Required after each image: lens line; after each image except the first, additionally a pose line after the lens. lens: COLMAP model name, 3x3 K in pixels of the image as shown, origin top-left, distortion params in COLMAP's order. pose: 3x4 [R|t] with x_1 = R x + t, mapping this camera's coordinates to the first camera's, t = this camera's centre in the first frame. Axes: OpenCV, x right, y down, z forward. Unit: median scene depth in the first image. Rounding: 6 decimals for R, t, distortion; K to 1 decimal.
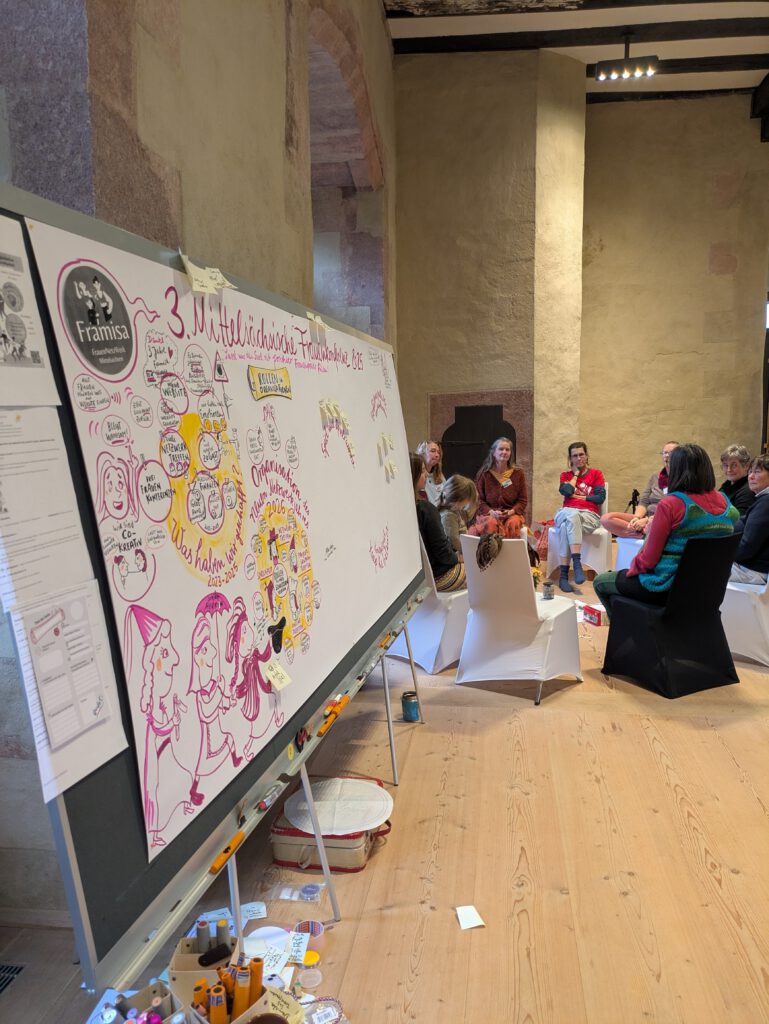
lens RADIAL K [[750.0, 0, 373.5], [0, 750.0, 533.8], [0, 0, 1]] dist [0.014380, -0.012826]
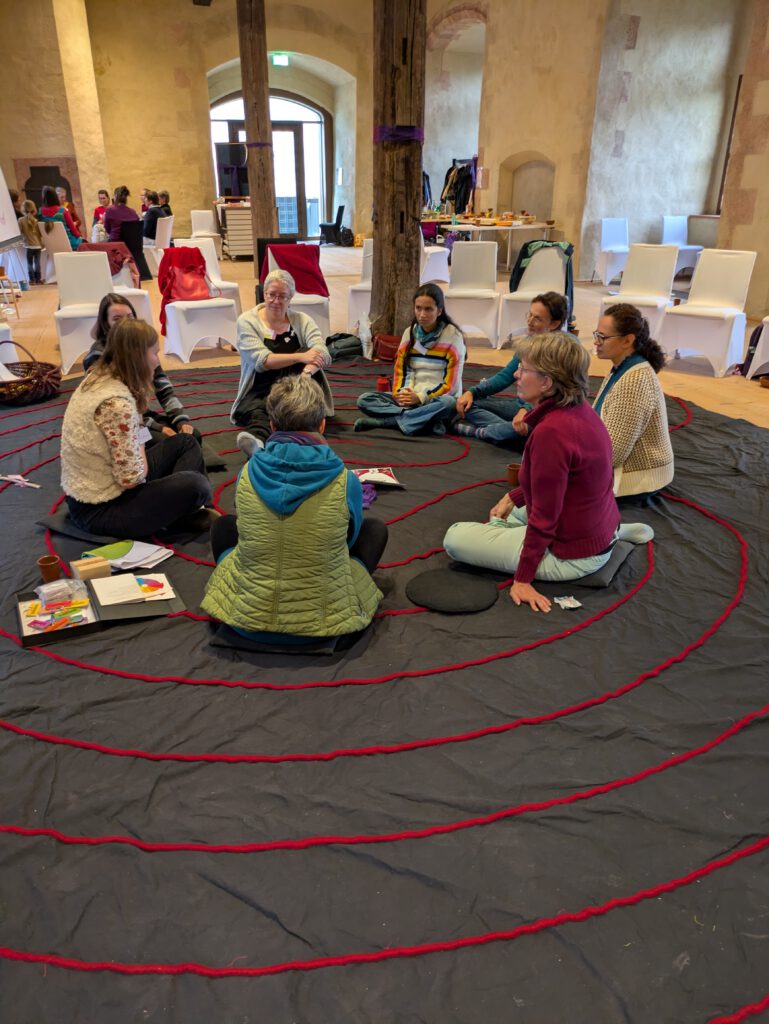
lens RADIAL K [[750.0, 0, 375.9], [0, 750.0, 525.8], [0, 0, 1]] dist [0.014380, -0.012826]
pose [[0.888802, -0.172939, 0.424409, -0.060048], [0.049218, 0.956732, 0.286778, 0.163028], [-0.455640, -0.234000, 0.858857, -1.037282]]
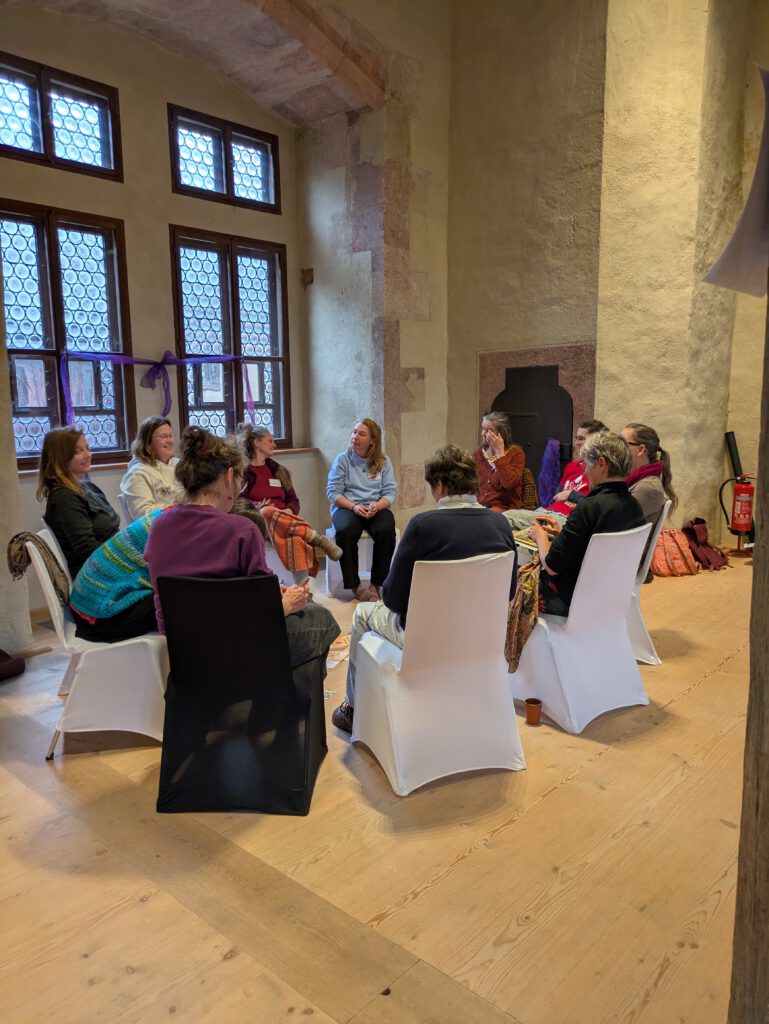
lens RADIAL K [[750.0, 0, 386.5], [0, 750.0, 512.5], [0, 0, 1]] dist [0.014380, -0.012826]
pose [[0.838327, 0.095914, -0.536664, 0.450532], [-0.083664, 0.995375, 0.047203, -0.045567], [0.538710, 0.005328, 0.842475, 0.272107]]
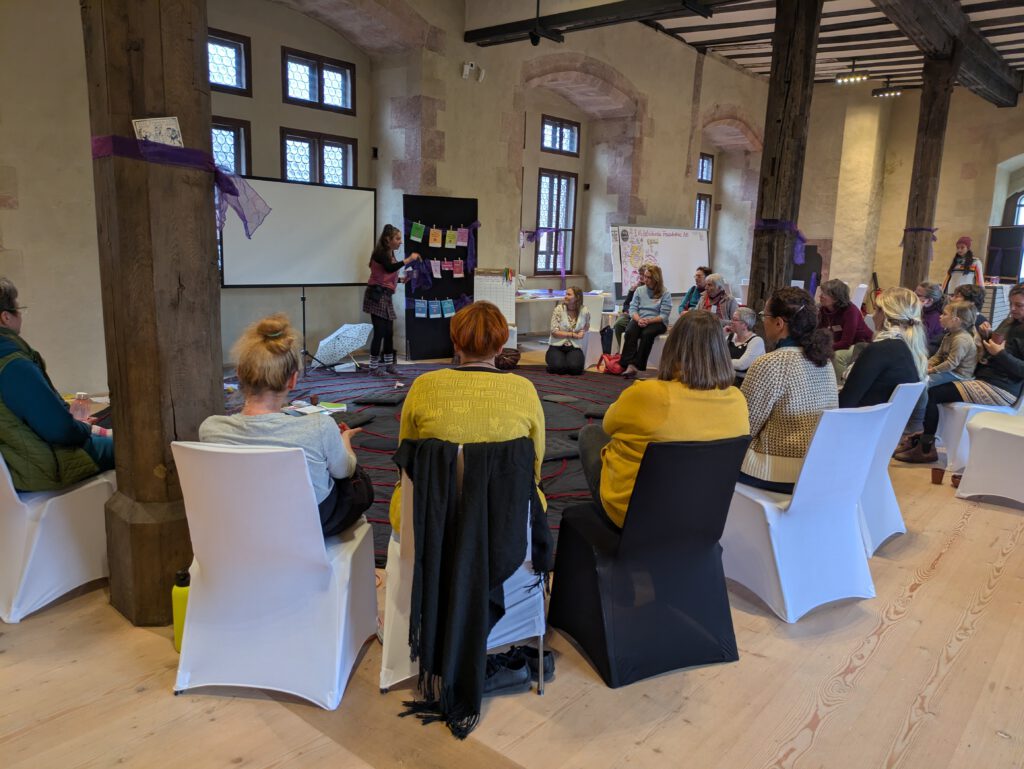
lens RADIAL K [[750.0, 0, 507.5], [0, 750.0, 378.3], [0, 0, 1]] dist [0.014380, -0.012826]
pose [[0.854691, 0.132786, -0.501868, 0.542337], [-0.118597, 0.991112, 0.060260, 0.176034], [0.505409, 0.008016, 0.862843, -1.272853]]
